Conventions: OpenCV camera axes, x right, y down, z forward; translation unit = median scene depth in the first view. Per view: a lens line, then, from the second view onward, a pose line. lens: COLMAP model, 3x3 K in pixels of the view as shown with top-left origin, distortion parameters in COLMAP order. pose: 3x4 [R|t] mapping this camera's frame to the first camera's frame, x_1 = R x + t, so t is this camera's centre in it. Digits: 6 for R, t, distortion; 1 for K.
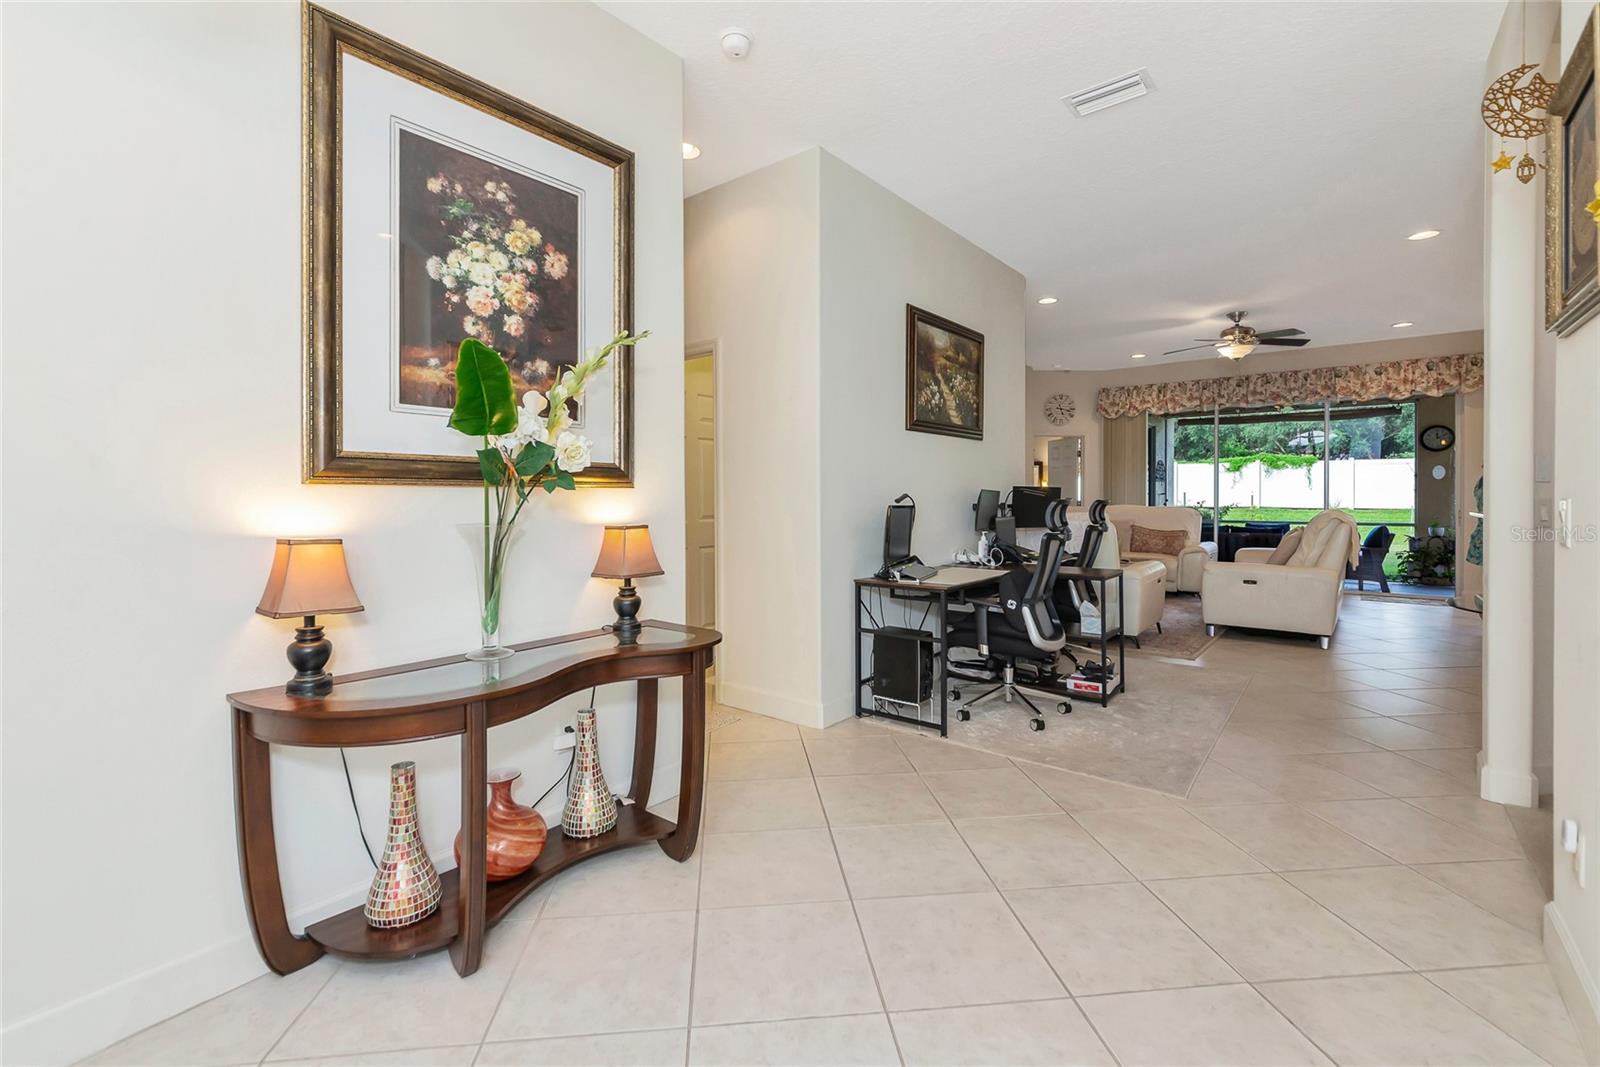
lens RADIAL K [[697.0, 0, 808.3], [0, 697.0, 494.1], [0, 0, 1]] dist [-0.000921, 0.000563]
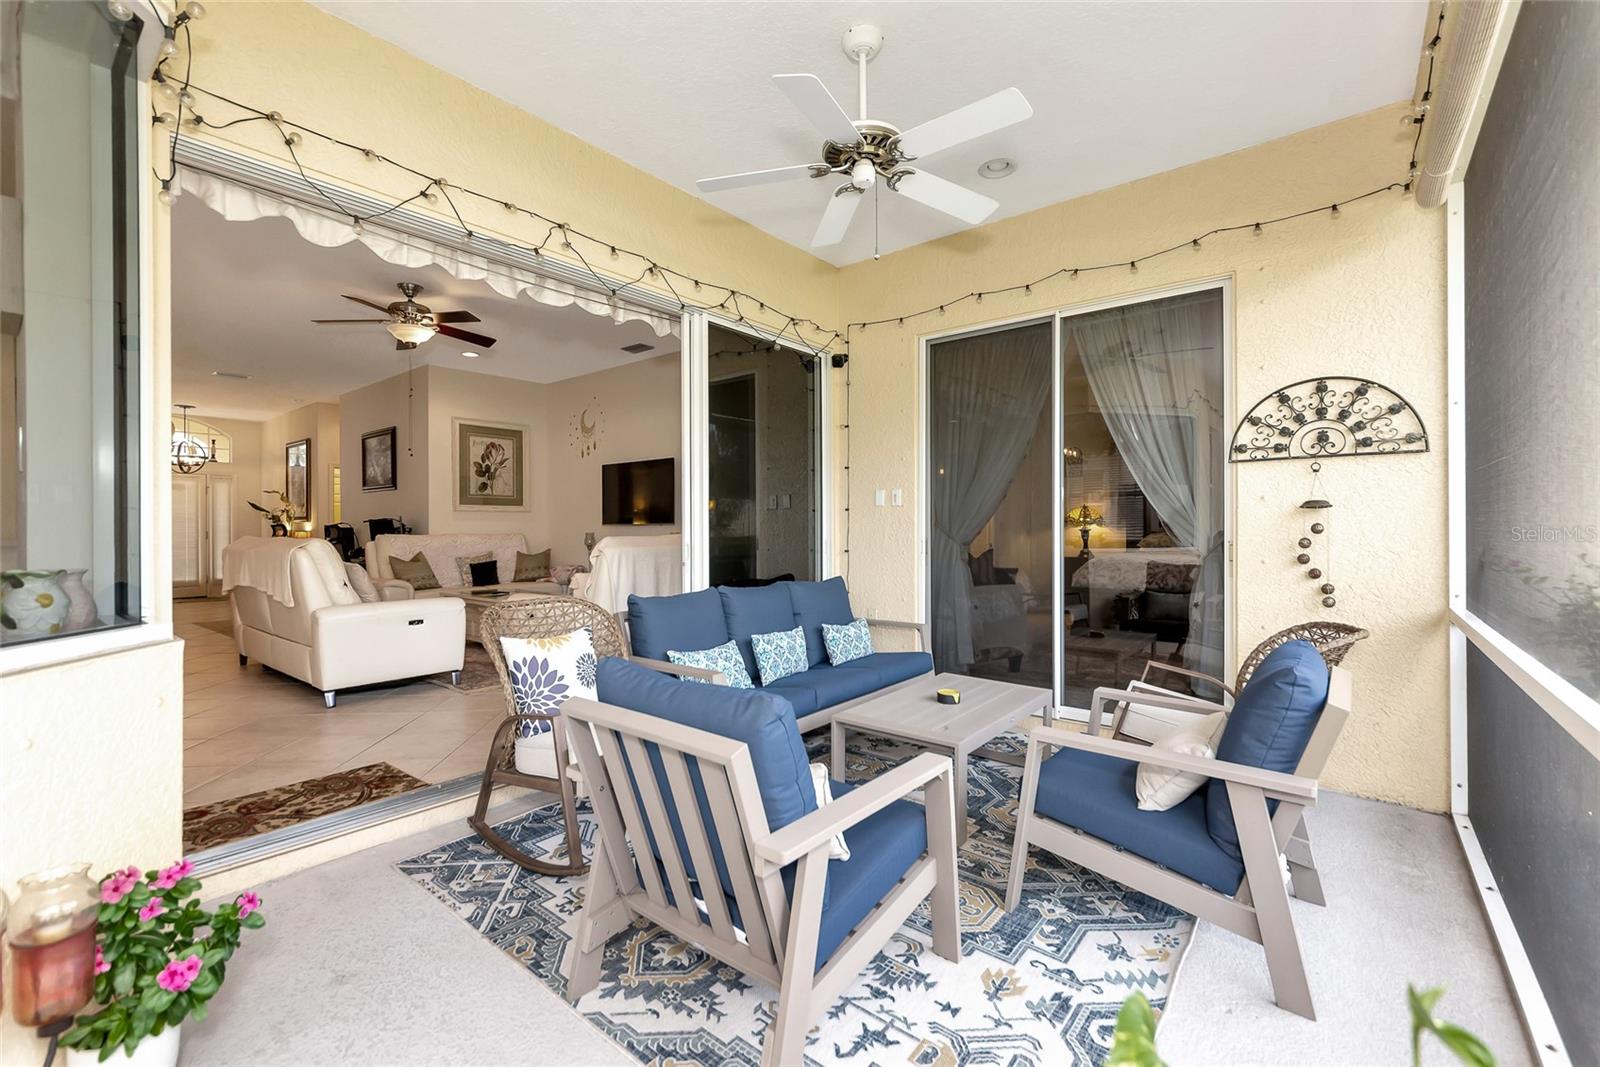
lens RADIAL K [[697.0, 0, 797.5], [0, 697.0, 526.6], [0, 0, 1]] dist [-0.000921, 0.000563]
pose [[-0.009262, -0.001789, -0.999956, 2.303099], [0.004235, 0.999989, -0.001829, 0.023573], [0.999948, -0.004251, -0.009254, 2.378941]]
